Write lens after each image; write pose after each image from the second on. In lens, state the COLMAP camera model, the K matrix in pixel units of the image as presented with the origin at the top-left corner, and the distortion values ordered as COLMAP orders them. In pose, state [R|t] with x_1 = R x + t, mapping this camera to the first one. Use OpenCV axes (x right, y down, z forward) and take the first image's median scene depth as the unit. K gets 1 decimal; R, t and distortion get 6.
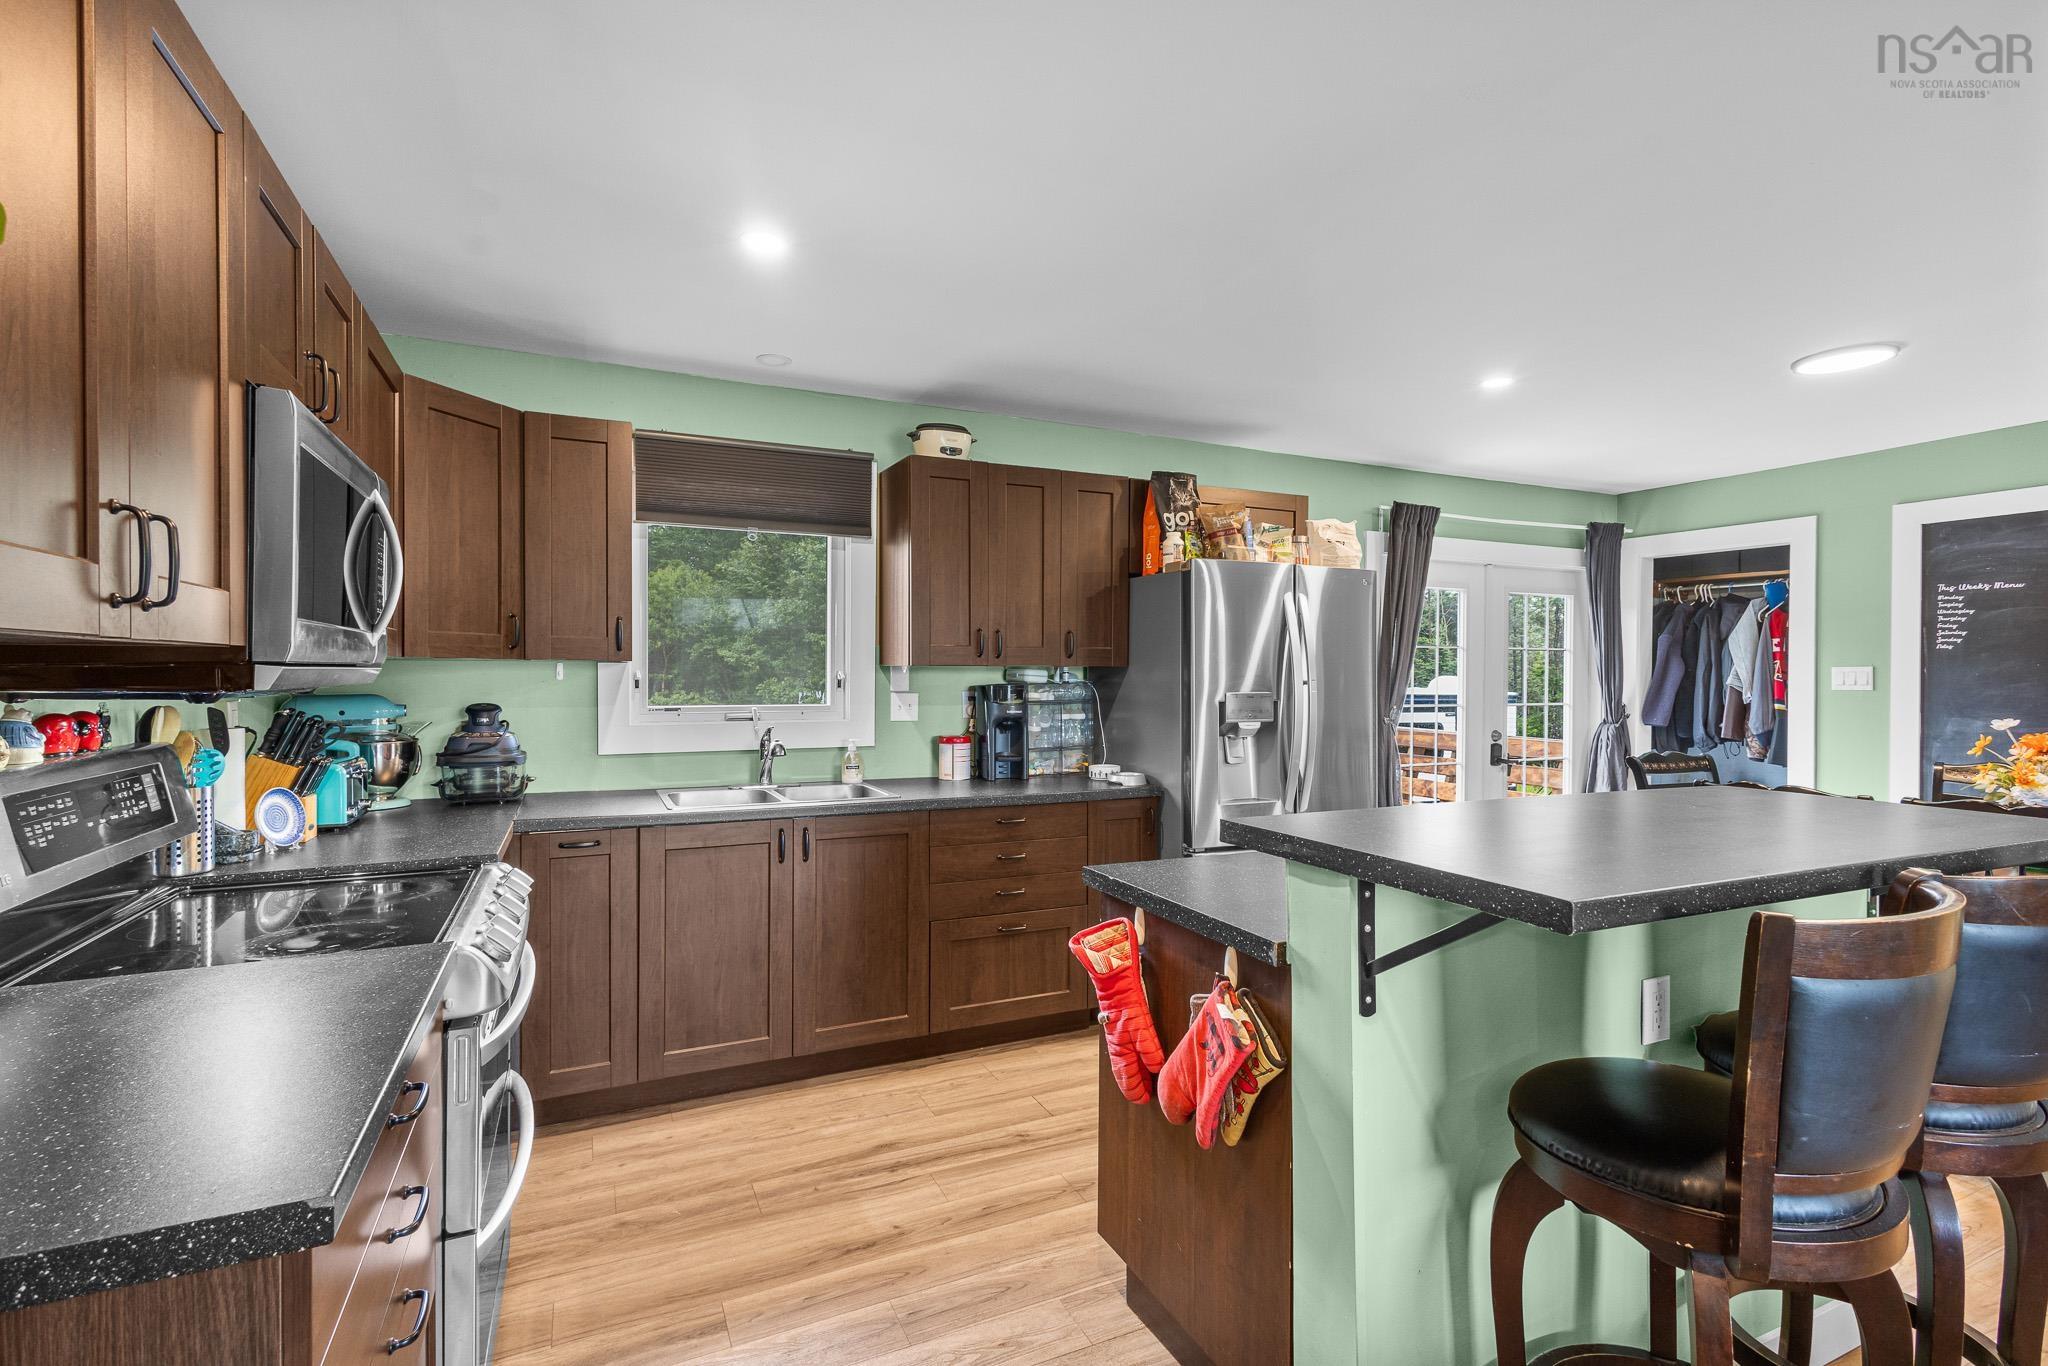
lens RADIAL K [[945.0, 0, 1020.2], [0, 945.0, 681.5], [0, 0, 1]] dist [0.014069, -0.004859]
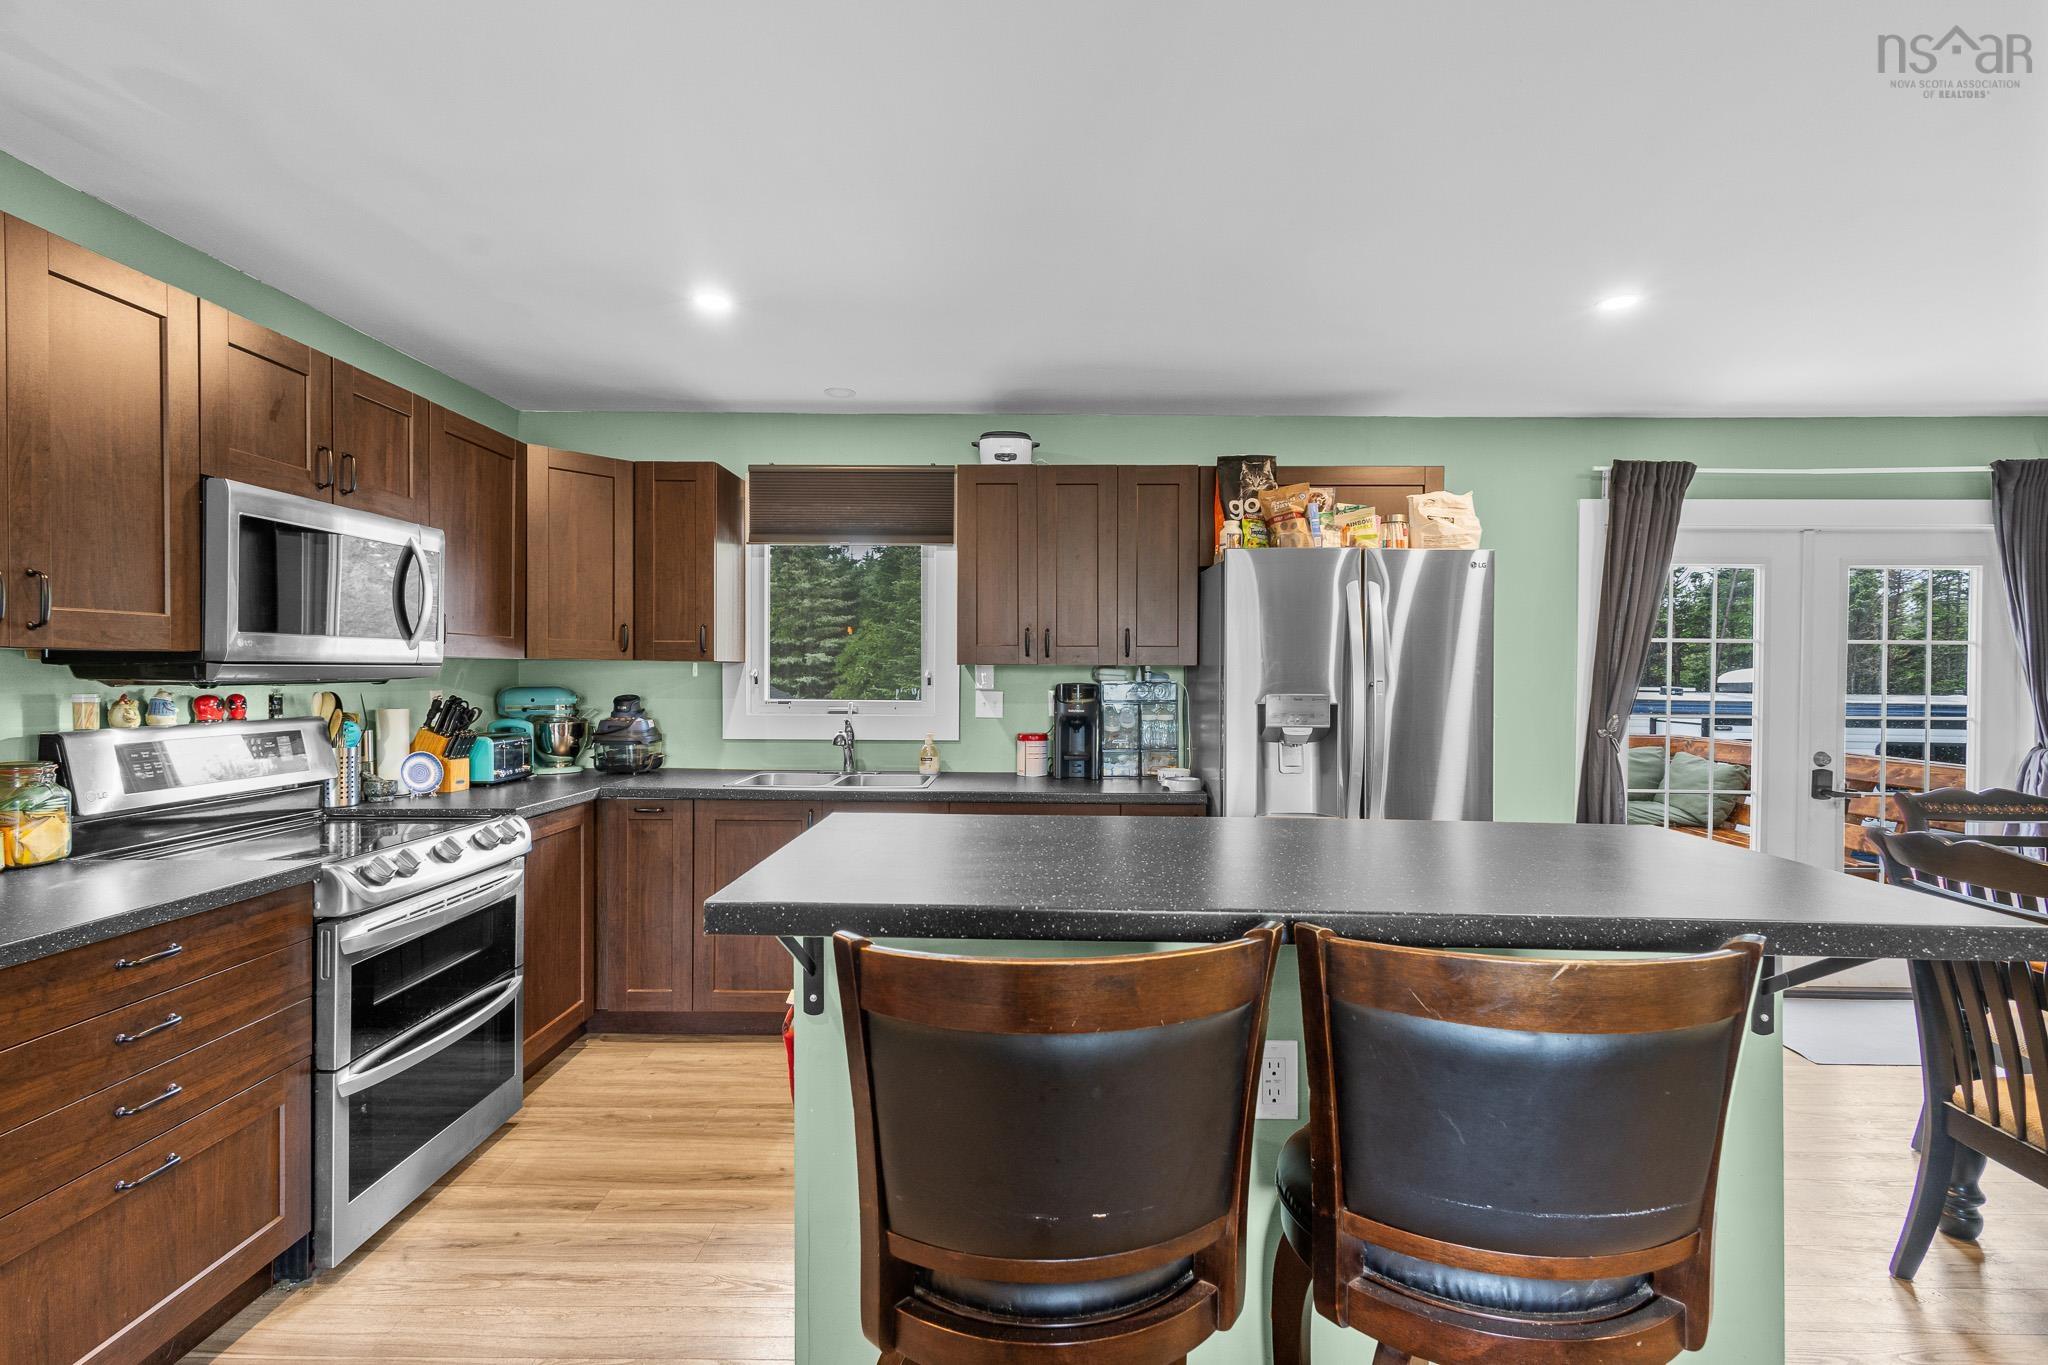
lens RADIAL K [[945.0, 0, 1018.9], [0, 945.0, 680.2], [0, 0, 1]] dist [0.014069, -0.004859]
pose [[0.900793, 0.006713, -0.434196, 0.370119], [-0.007384, 0.999973, 0.000141, -0.000057], [0.434185, 0.003079, 0.900818, 0.072724]]
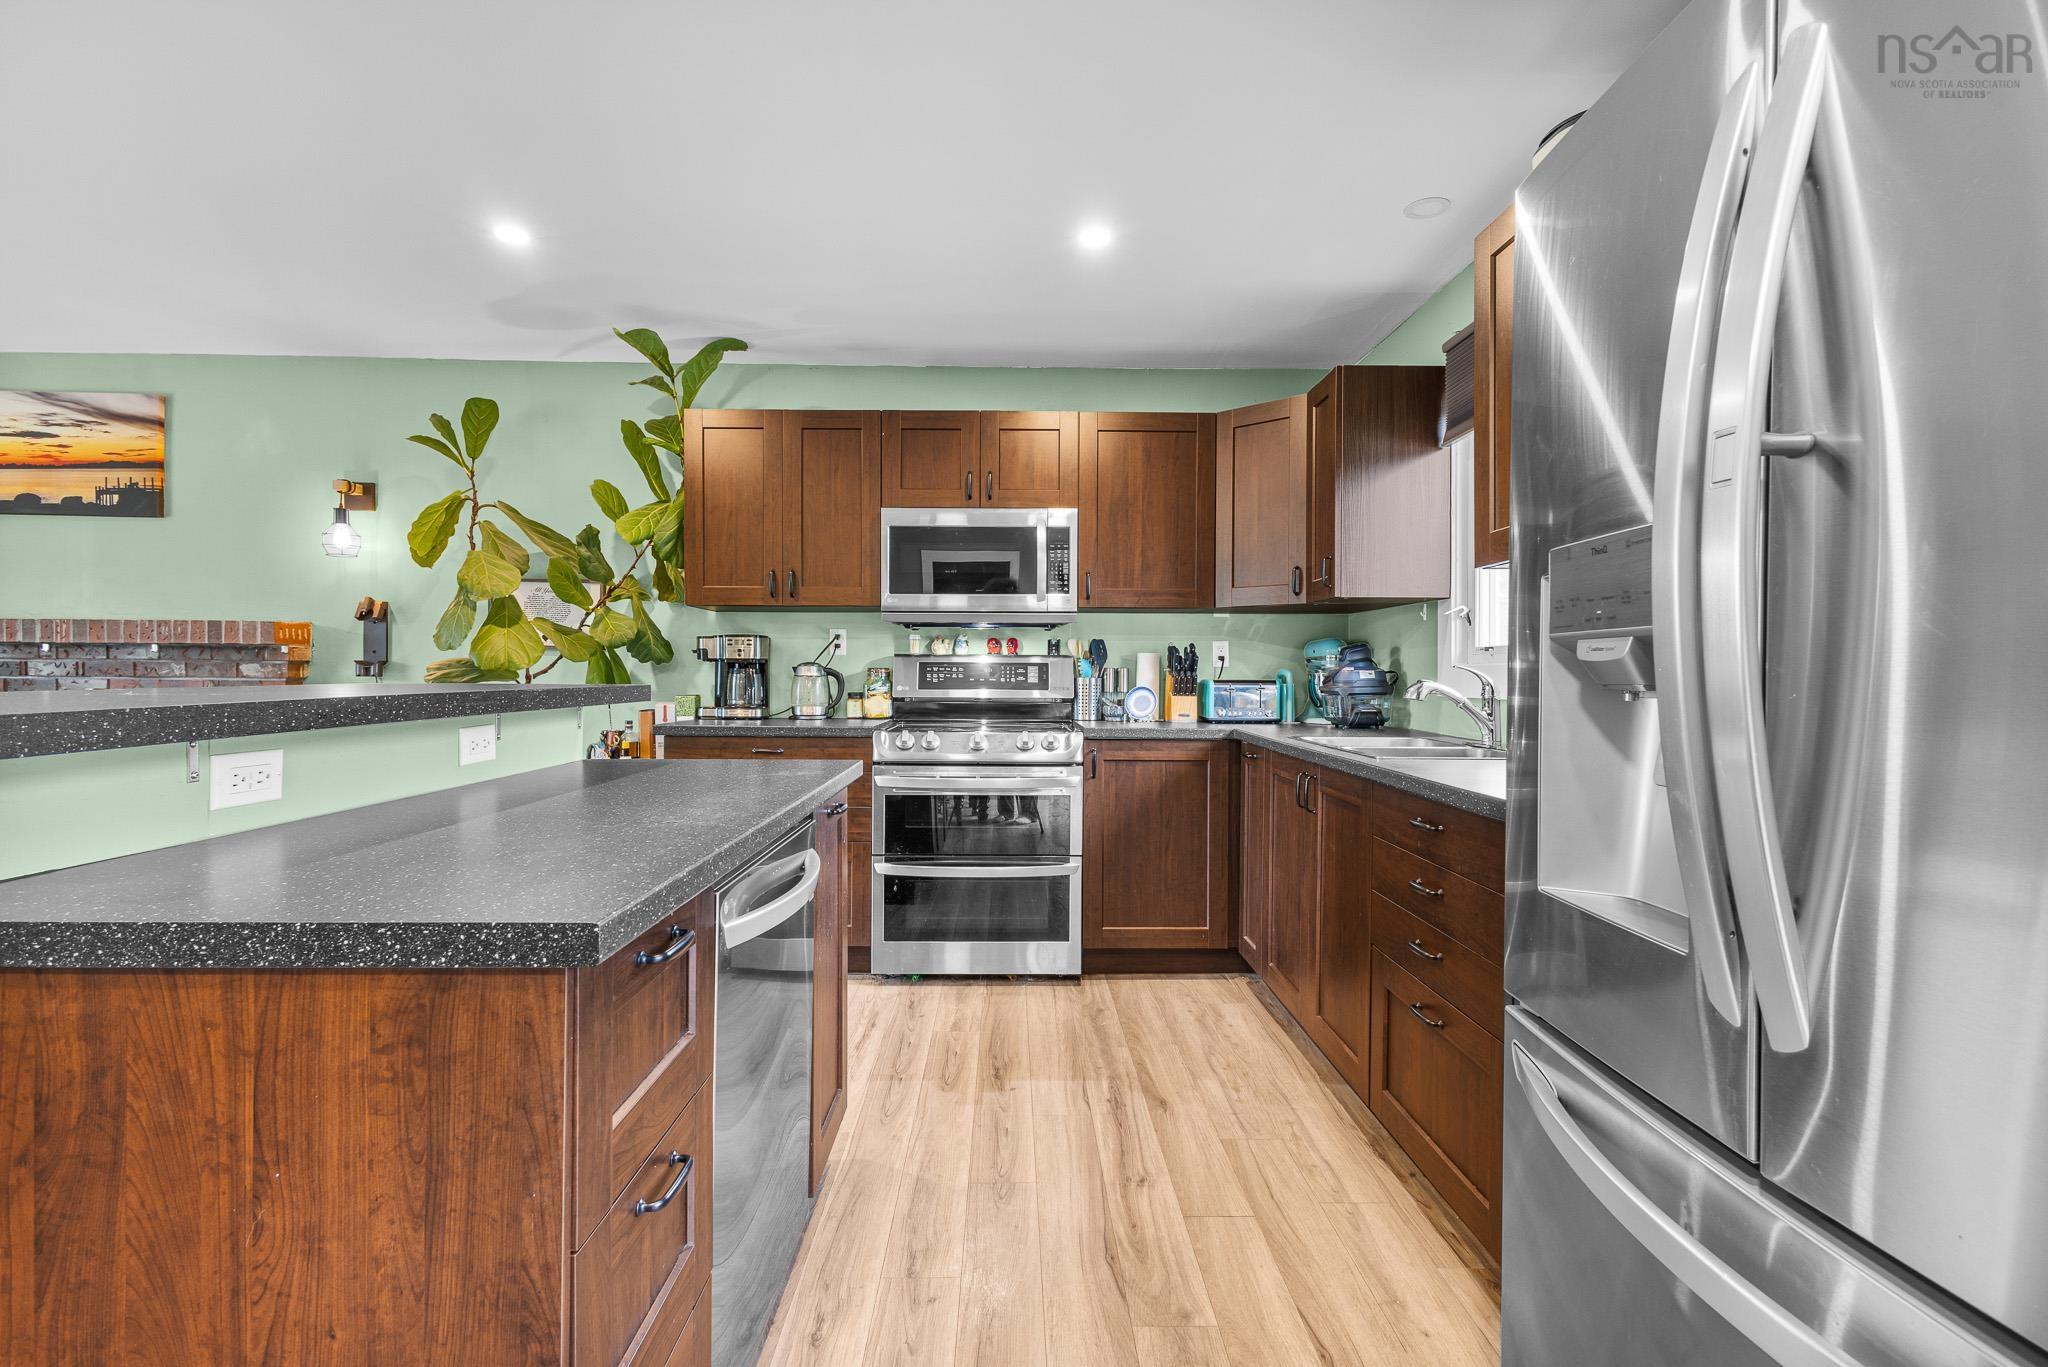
lens RADIAL K [[945.0, 0, 1020.6], [0, 945.0, 681.0], [0, 0, 1]] dist [0.014069, -0.004859]
pose [[-0.407227, 0.003067, -0.913322, 0.544467], [-0.015475, 0.999828, 0.010258, 0.052462], [0.913196, 0.018311, -0.407109, 0.898648]]
